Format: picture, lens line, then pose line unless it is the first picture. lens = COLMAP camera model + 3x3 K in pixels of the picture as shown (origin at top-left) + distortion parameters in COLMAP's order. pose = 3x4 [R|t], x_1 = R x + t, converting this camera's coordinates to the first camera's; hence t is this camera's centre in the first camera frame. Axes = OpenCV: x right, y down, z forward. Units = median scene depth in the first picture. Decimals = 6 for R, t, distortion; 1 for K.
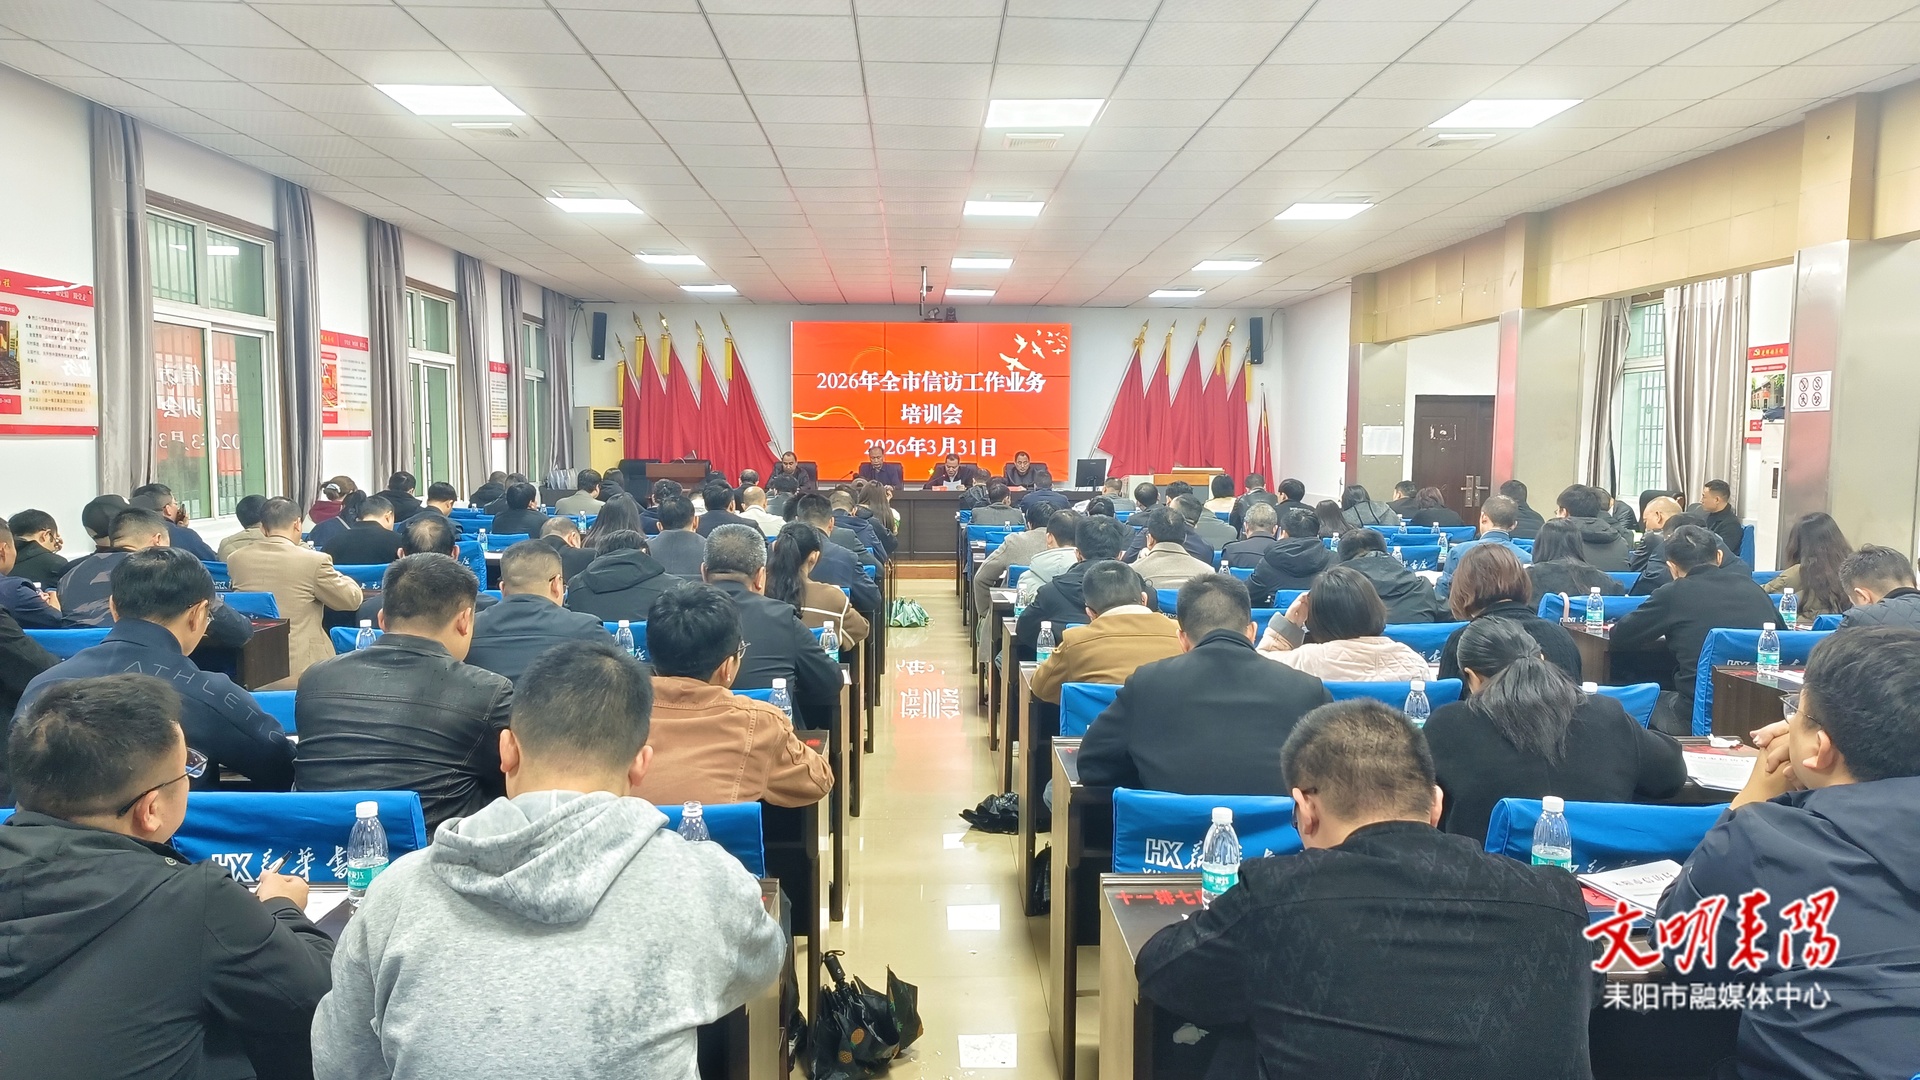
lens RADIAL K [[1379.8, 0, 960.0], [0, 1379.8, 540.0], [0, 0, 1]] dist [-0.000383, -0.000608]
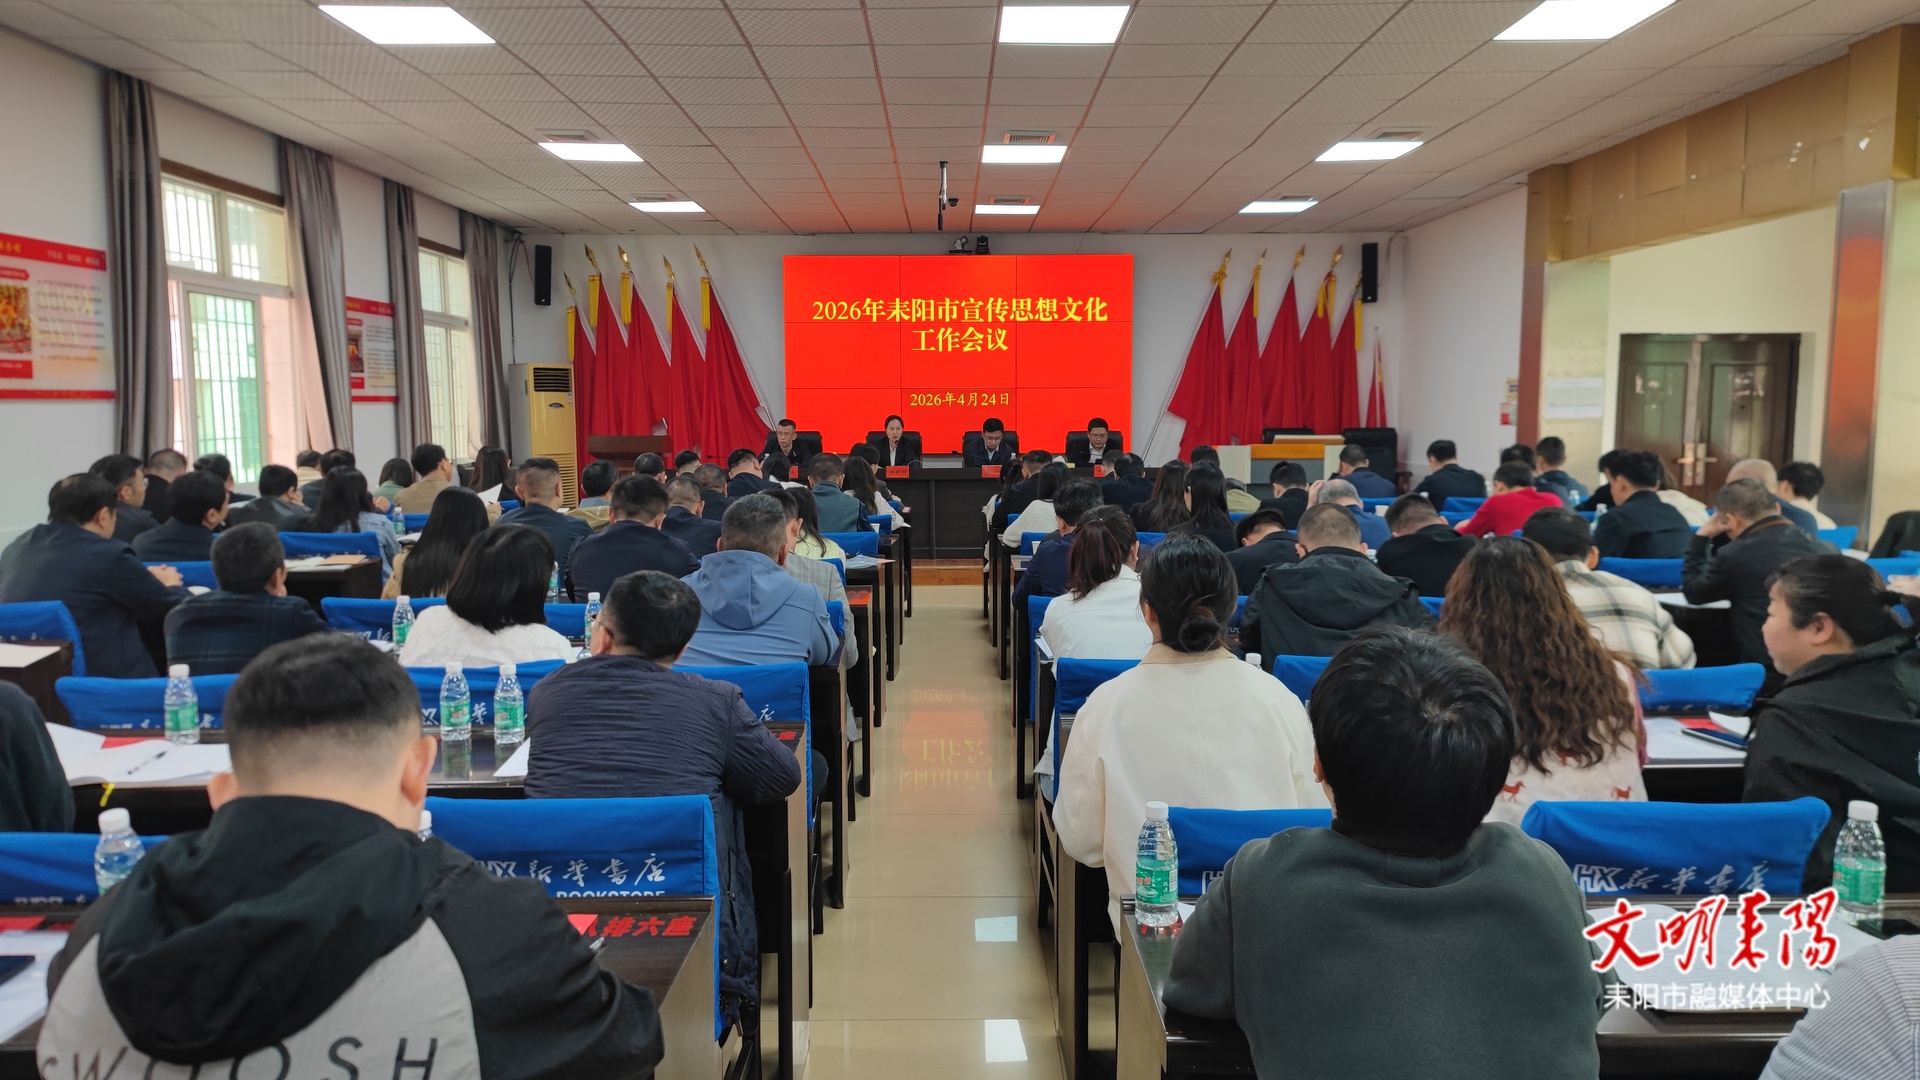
lens RADIAL K [[1259.8, 0, 1023.1], [0, 1259.8, 542.9], [0, 0, 1]] dist [0.209966, -0.175261]
pose [[0.999205, -0.014192, 0.037264, -0.012864], [0.012778, 0.999199, 0.037918, -0.019599], [-0.037772, -0.037411, 0.998586, 0.262480]]
